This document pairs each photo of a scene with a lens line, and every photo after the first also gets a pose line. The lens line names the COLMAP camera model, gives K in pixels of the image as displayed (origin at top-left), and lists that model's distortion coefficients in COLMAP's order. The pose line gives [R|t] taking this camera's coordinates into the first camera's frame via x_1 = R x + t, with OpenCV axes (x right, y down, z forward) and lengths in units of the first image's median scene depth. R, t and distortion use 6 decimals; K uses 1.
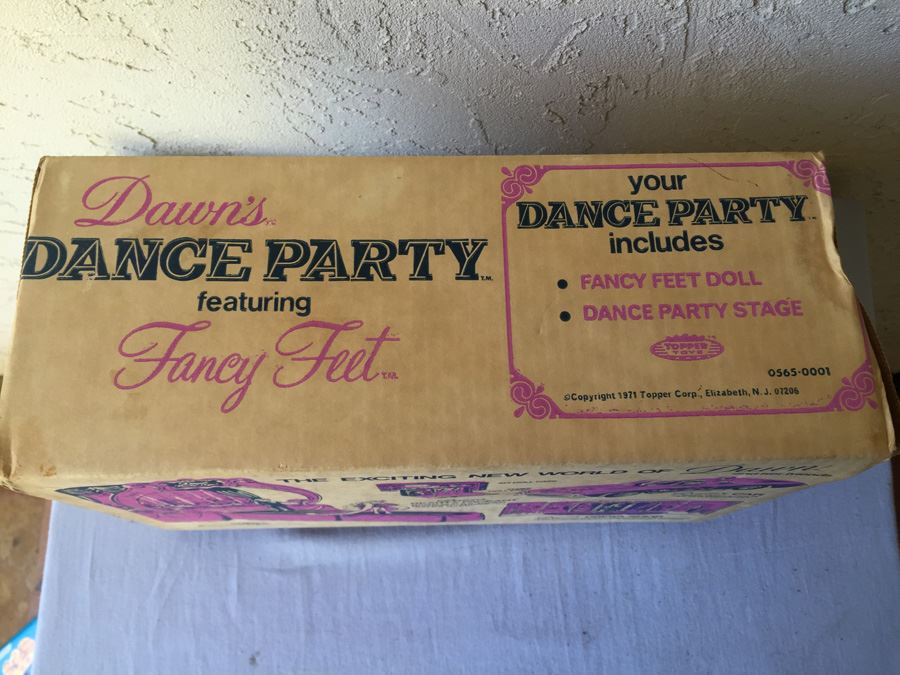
lens RADIAL K [[756.0, 0, 450.0], [0, 756.0, 337.5], [0, 0, 1]] dist [0.066384, -0.113941]
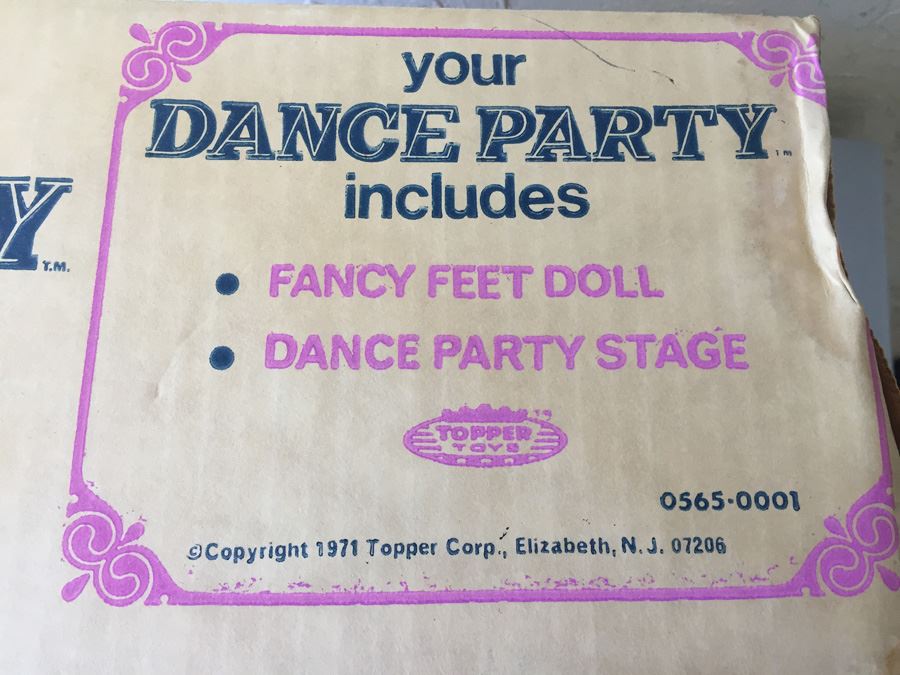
lens RADIAL K [[756.0, 0, 450.0], [0, 756.0, 337.5], [0, 0, 1]] dist [0.066384, -0.113941]
pose [[0.999663, 0.024928, 0.007273, 0.276047], [-0.025361, 0.997411, 0.067289, -0.071766], [-0.005576, -0.067450, 0.997707, 0.538896]]
